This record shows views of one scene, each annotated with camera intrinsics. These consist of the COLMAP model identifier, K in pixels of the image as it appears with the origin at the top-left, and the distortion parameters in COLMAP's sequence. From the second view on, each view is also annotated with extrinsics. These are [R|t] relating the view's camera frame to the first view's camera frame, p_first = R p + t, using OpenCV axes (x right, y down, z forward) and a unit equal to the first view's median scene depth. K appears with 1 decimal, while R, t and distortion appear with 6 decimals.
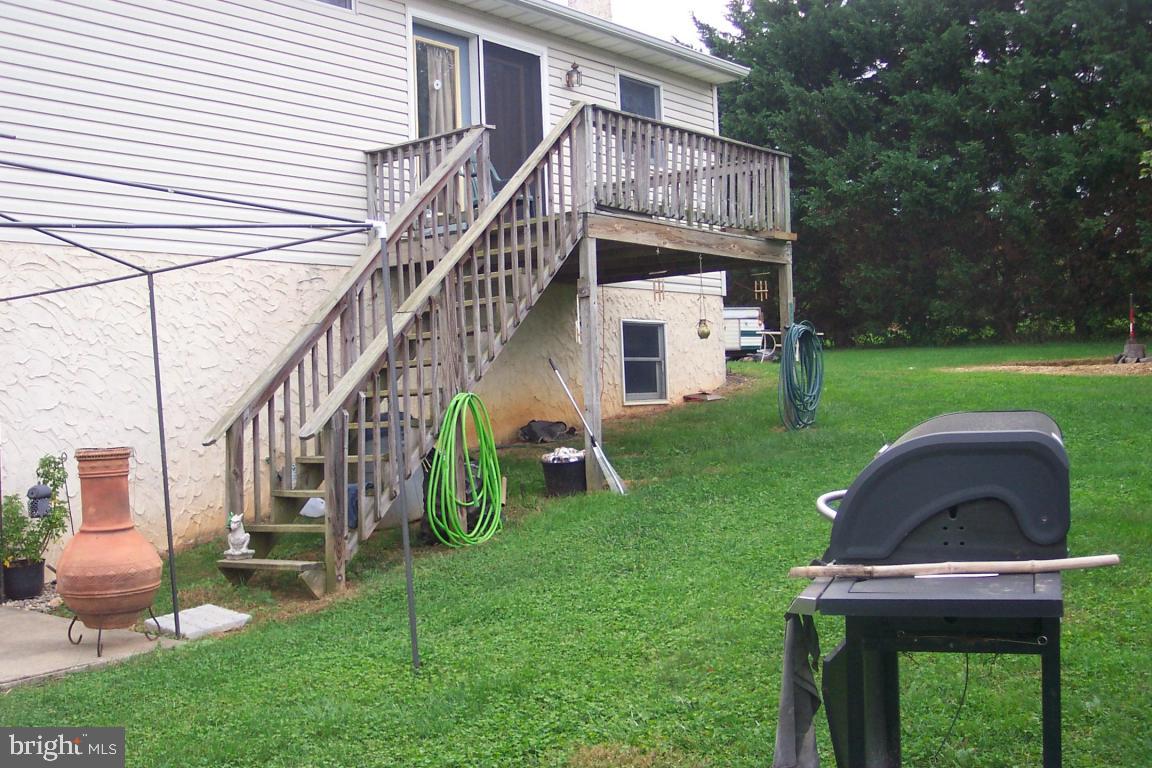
lens RADIAL K [[1248.2, 0, 561.5], [0, 1248.2, 384.2], [0, 0, 1]] dist [-0.156279, 0.270279]
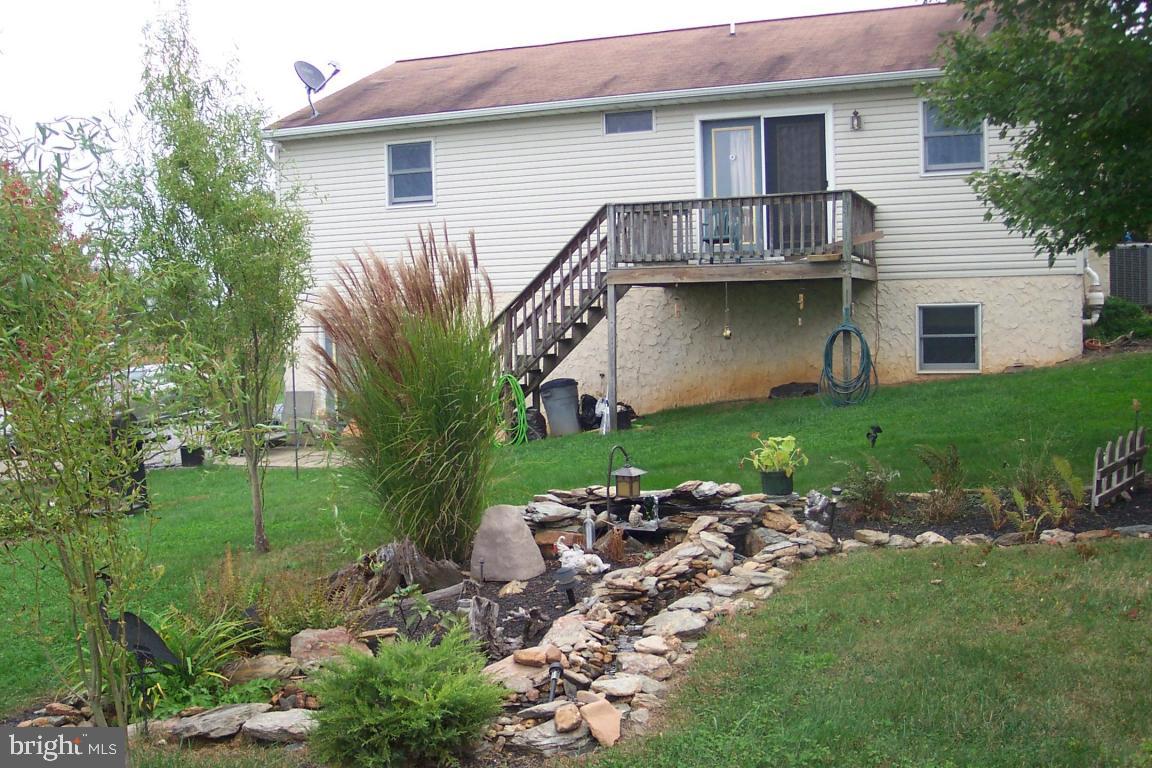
lens RADIAL K [[1248.9, 0, 579.6], [0, 1248.9, 365.0], [0, 0, 1]] dist [-0.142064, 0.239052]
pose [[0.308044, 0.074000, -0.948490, 1.112970], [0.024896, 0.996002, 0.085792, -0.105268], [0.951046, -0.050041, 0.304970, 0.295385]]
